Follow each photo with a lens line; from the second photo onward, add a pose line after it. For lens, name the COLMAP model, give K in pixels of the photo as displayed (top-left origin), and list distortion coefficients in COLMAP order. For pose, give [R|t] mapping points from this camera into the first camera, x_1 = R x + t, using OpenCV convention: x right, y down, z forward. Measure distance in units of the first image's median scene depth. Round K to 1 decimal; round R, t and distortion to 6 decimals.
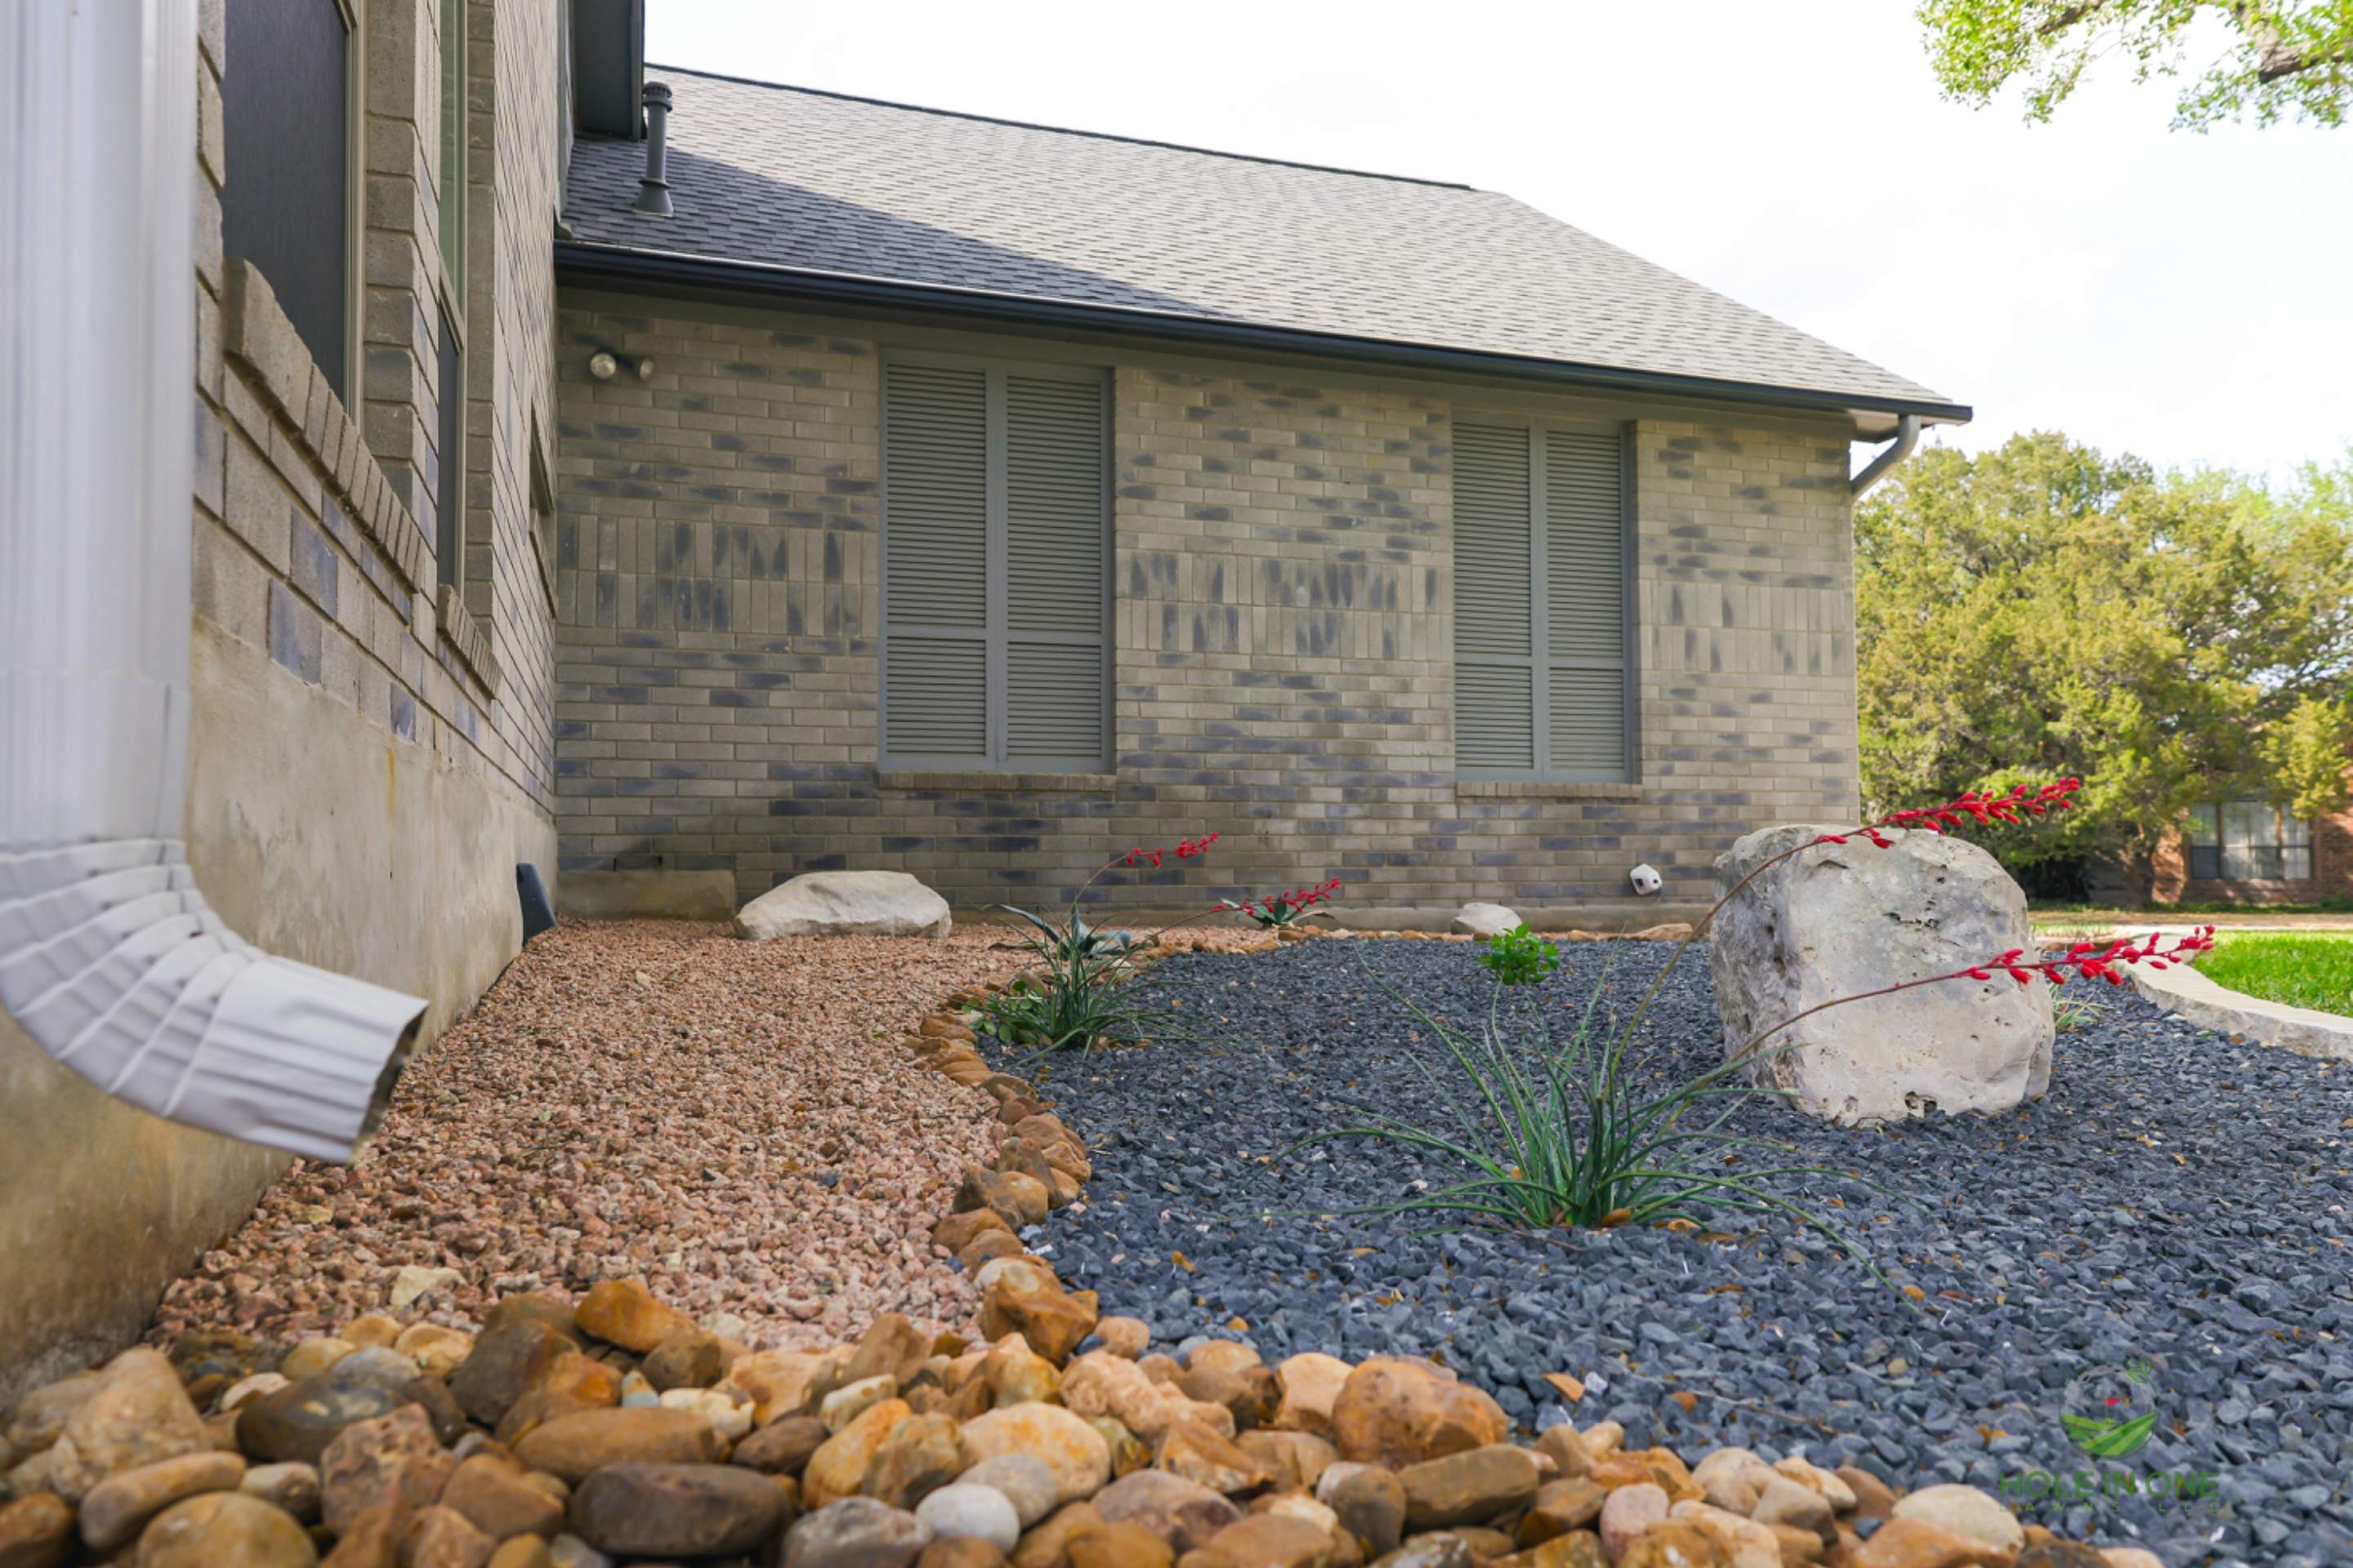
lens RADIAL K [[1595.0, 0, 1172.6], [0, 1595.0, 796.6], [0, 0, 1]] dist [0.039261, 0.005939]
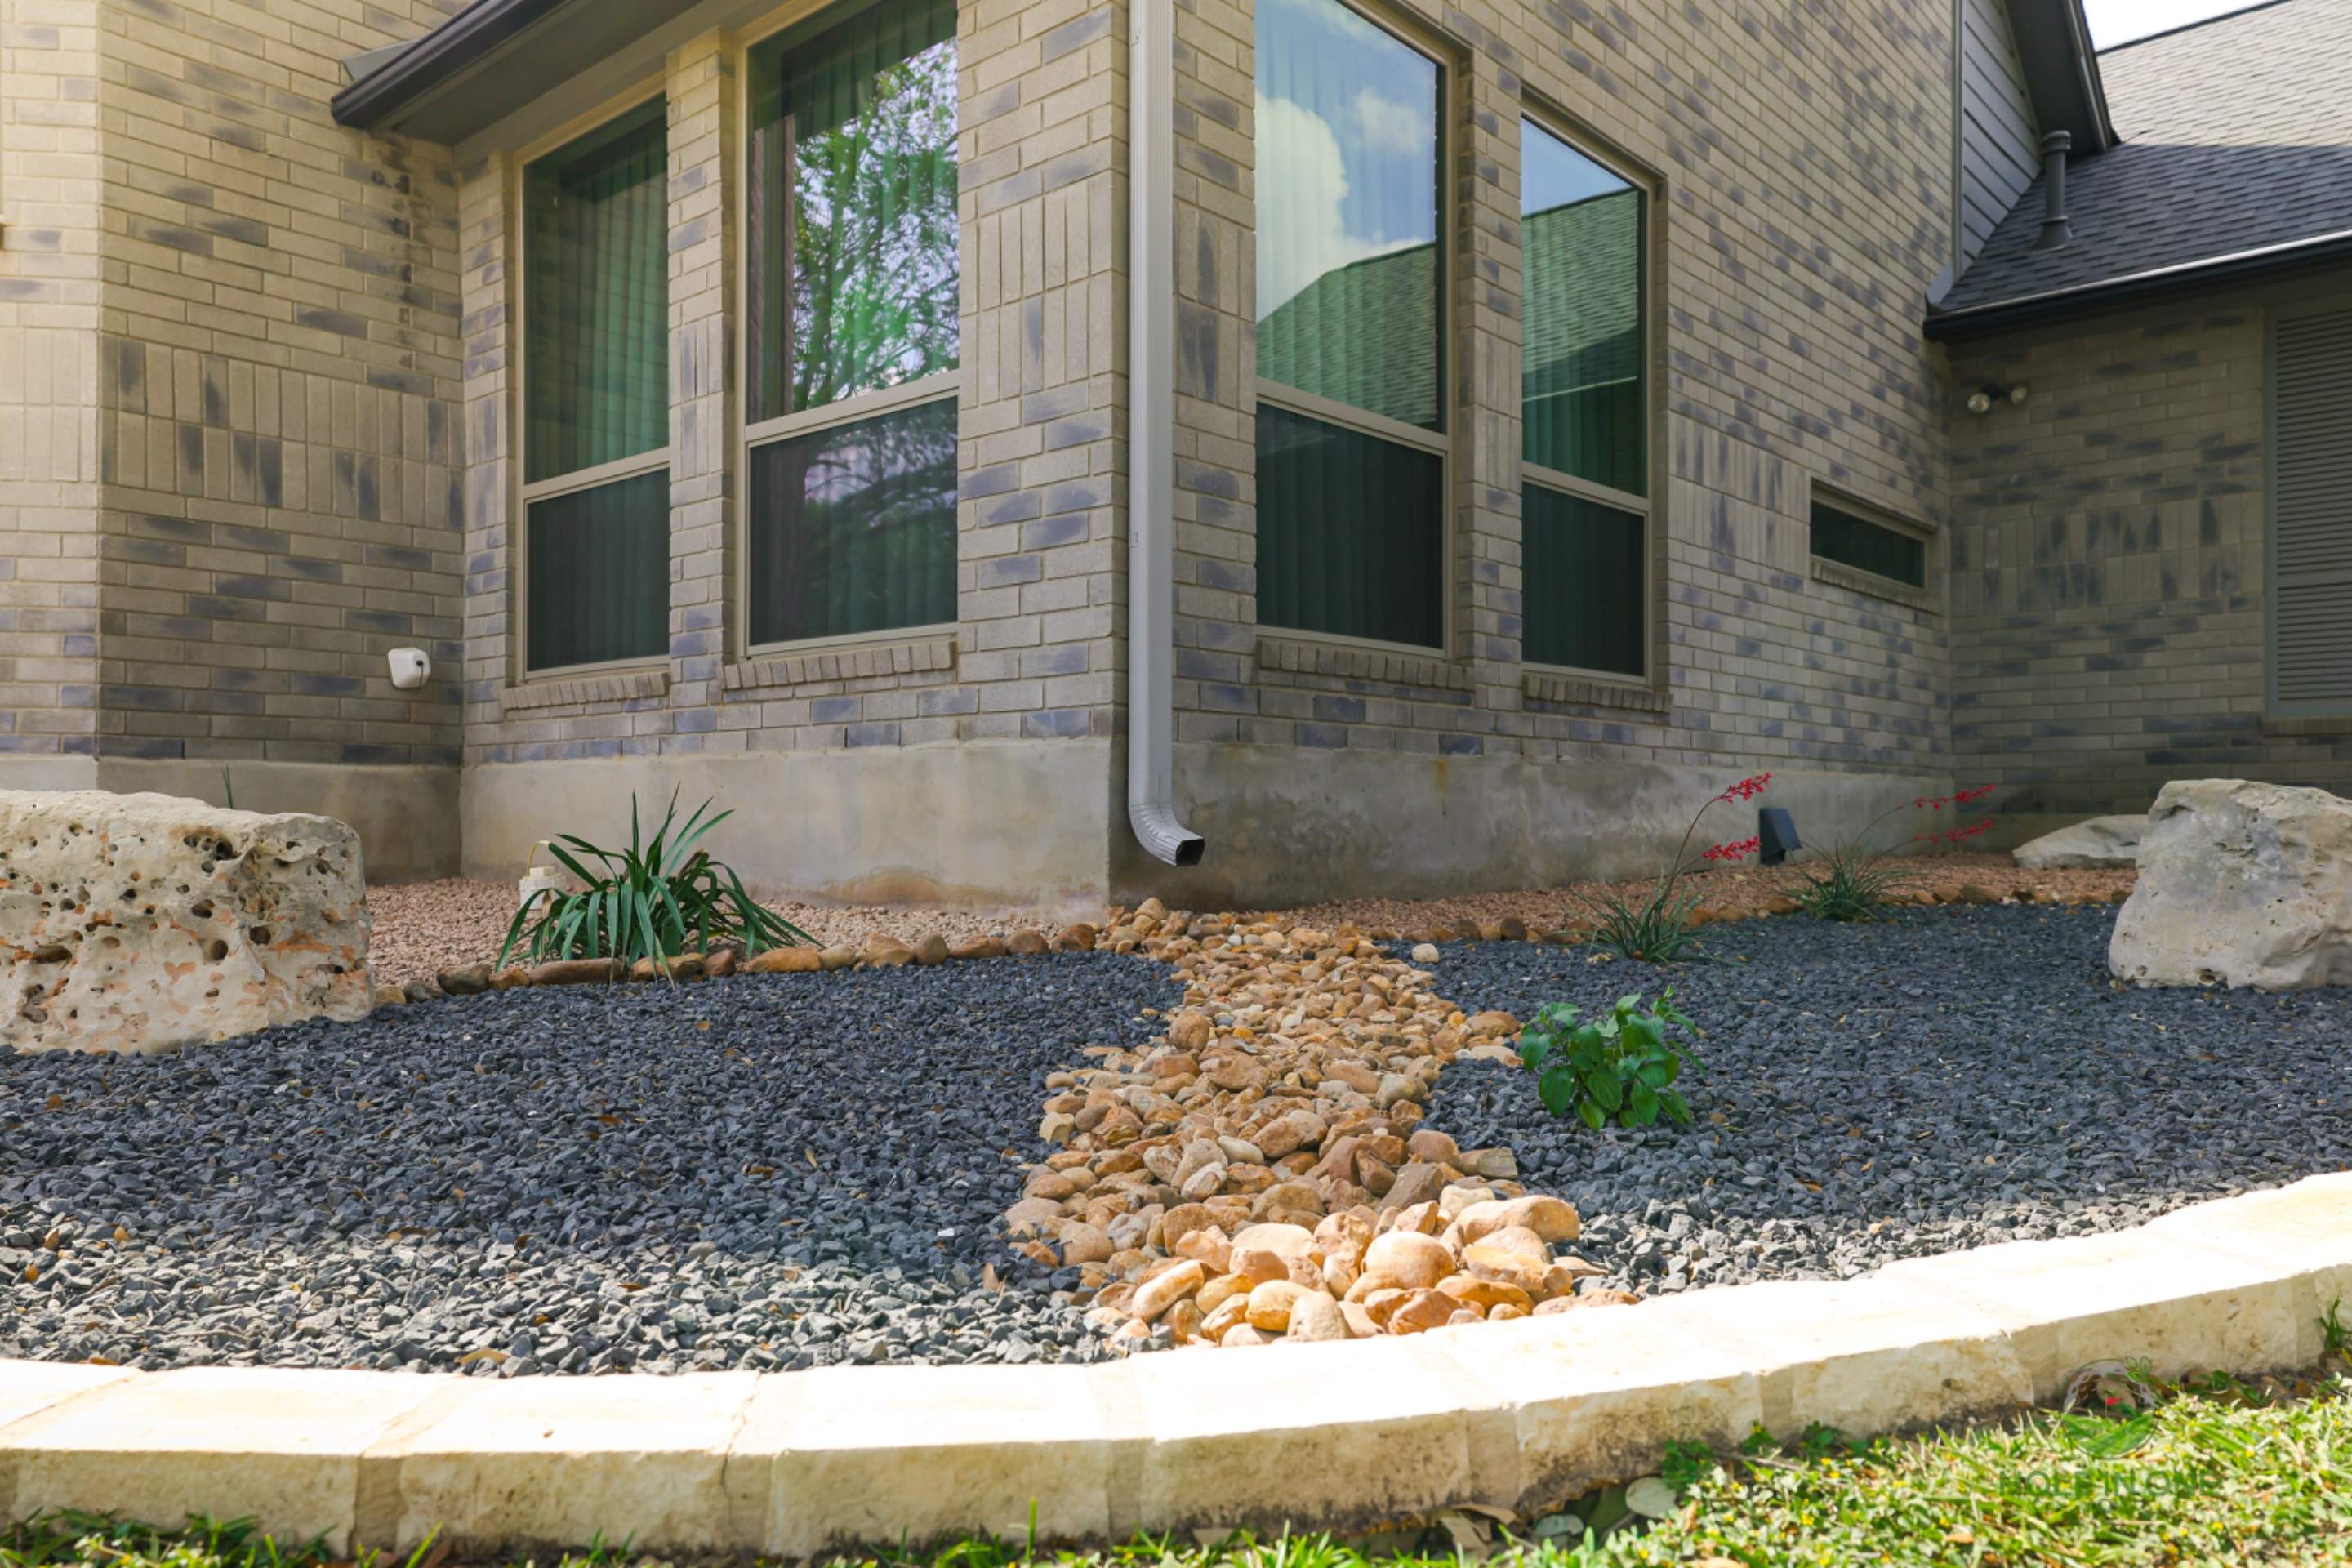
lens RADIAL K [[1636.3, 0, 1173.5], [0, 1636.3, 789.2], [0, 0, 1]] dist [0.050409, -0.002768]
pose [[0.494536, -0.010938, -0.869088, 0.382716], [0.037620, 0.999253, 0.008831, -0.006317], [0.868343, -0.037063, 0.494578, -0.150738]]
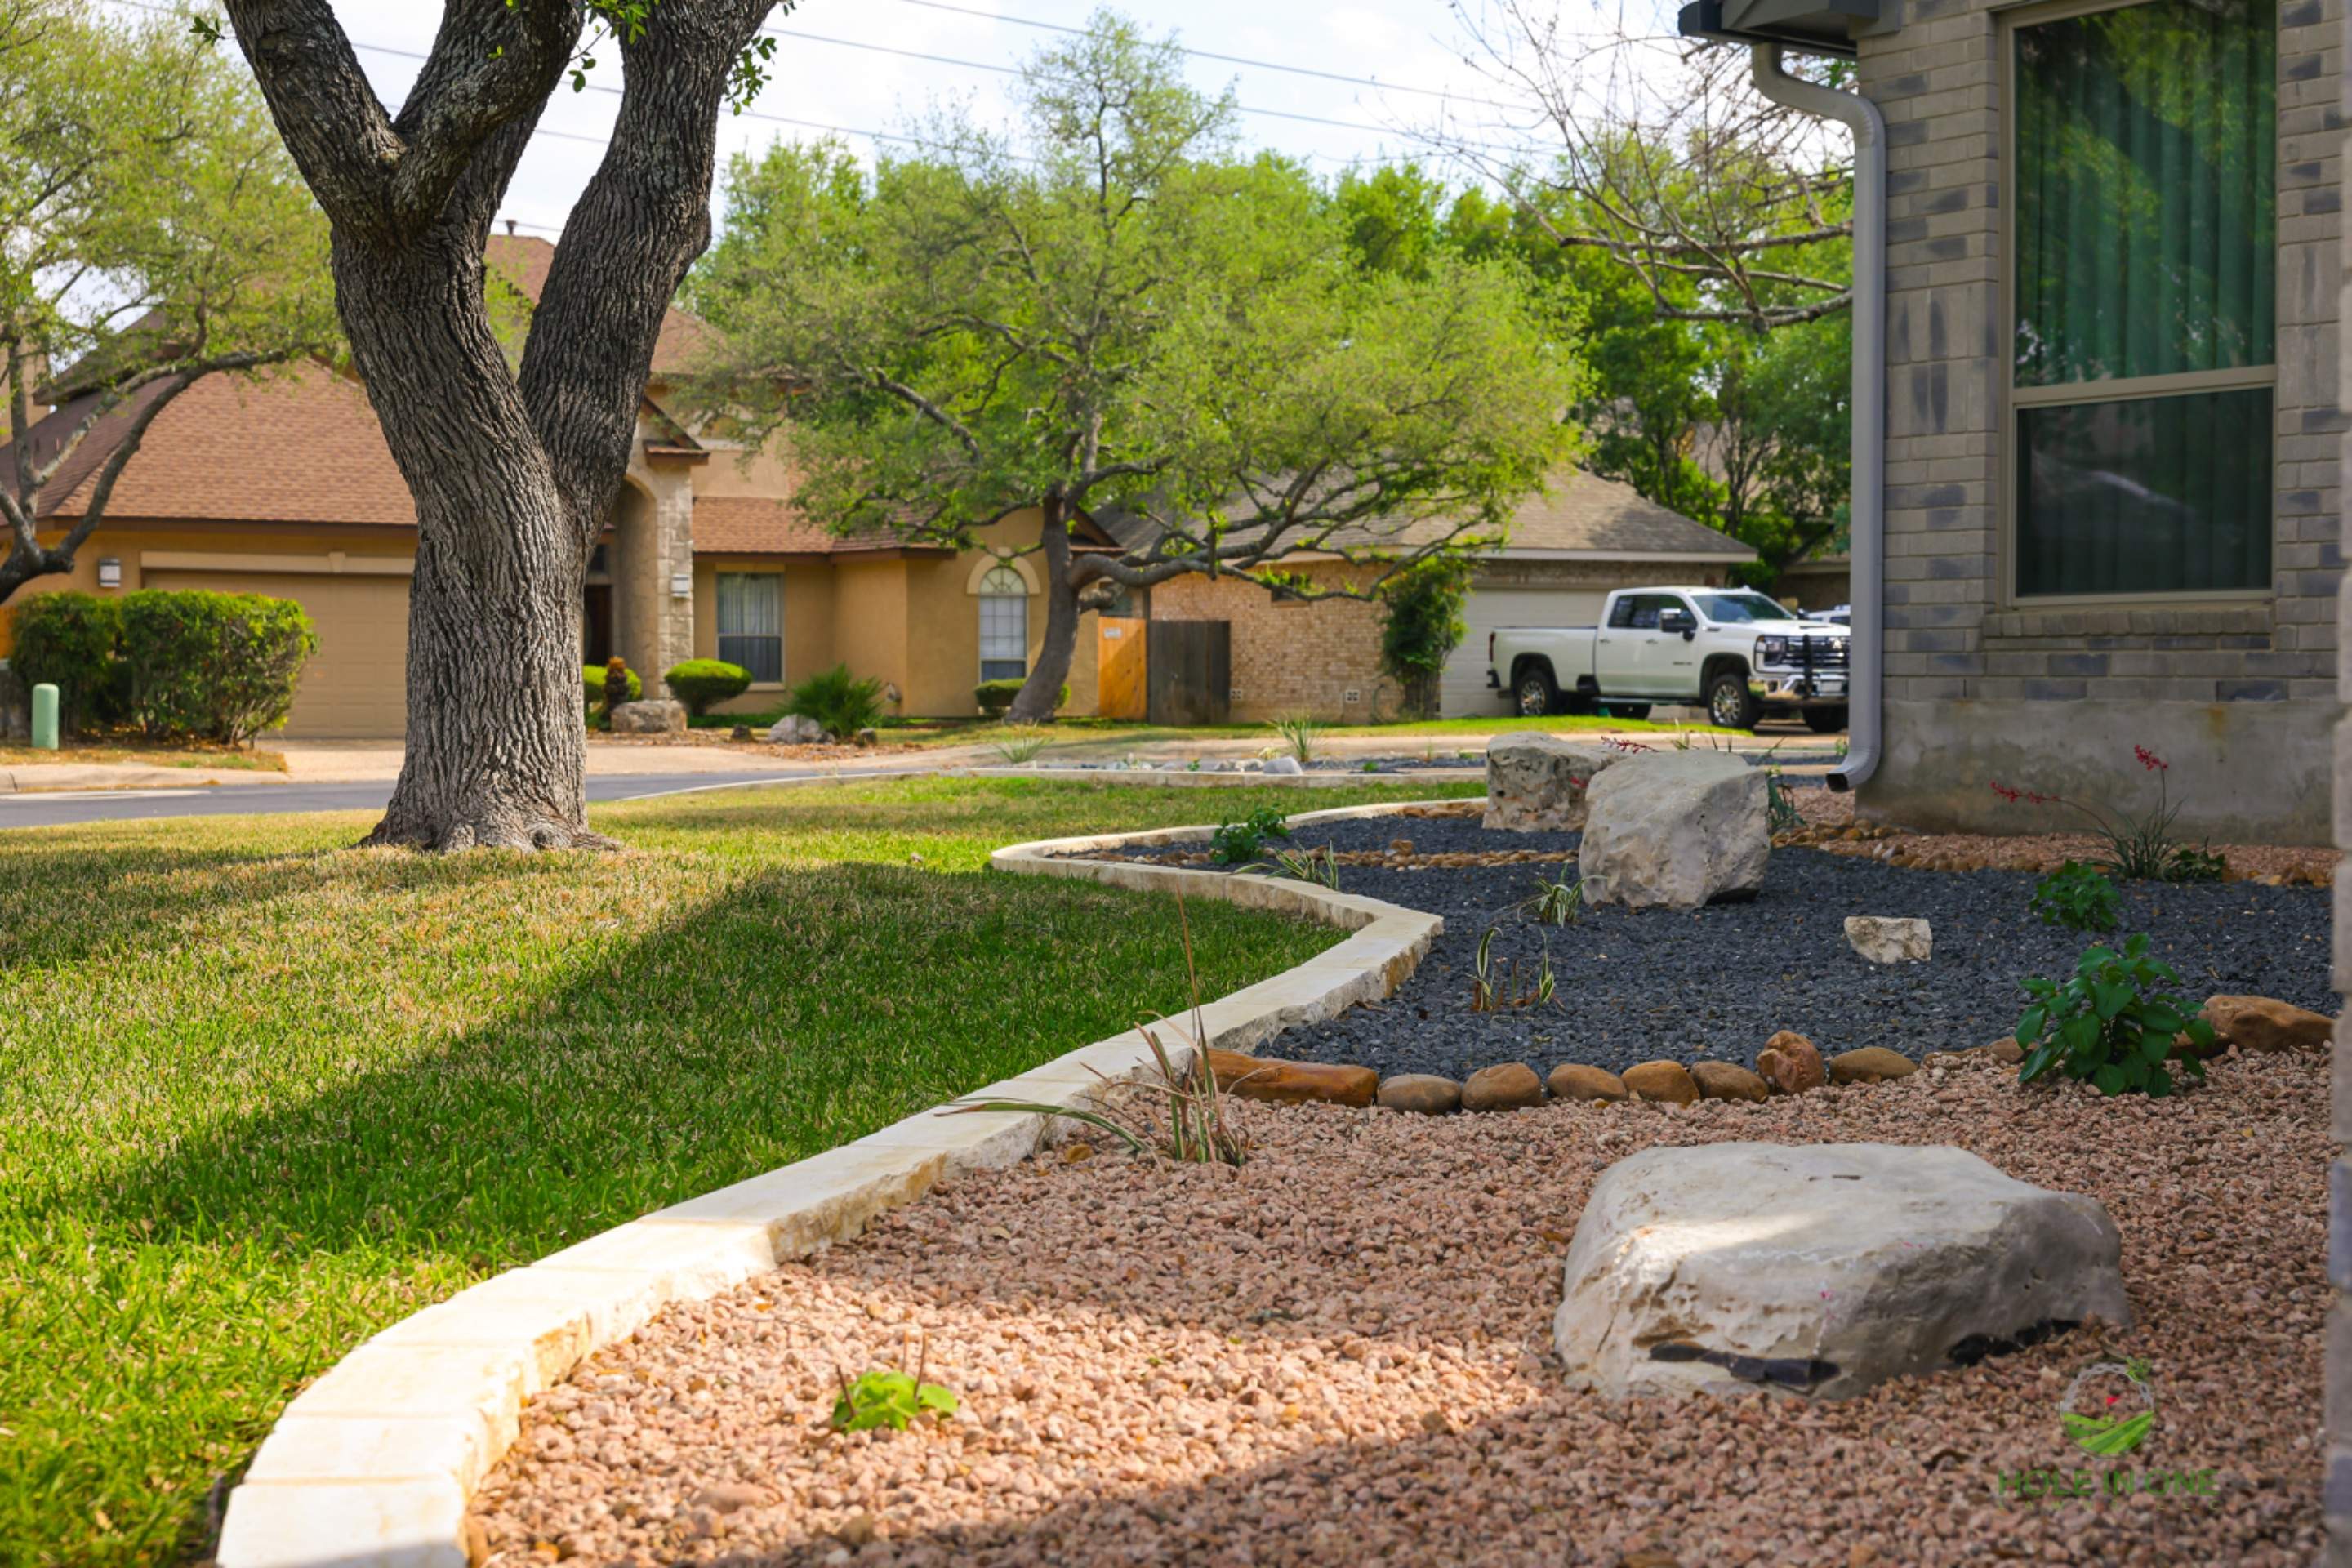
lens RADIAL K [[3289.1, 0, 1175.4], [0, 3289.1, 742.4], [0, 0, 1]] dist [-0.019007, 0.059536]
pose [[-0.953143, 0.015792, -0.302107, 0.647430], [0.022430, 0.999577, -0.018516, 0.020114], [0.301687, -0.024424, -0.953094, 1.359002]]
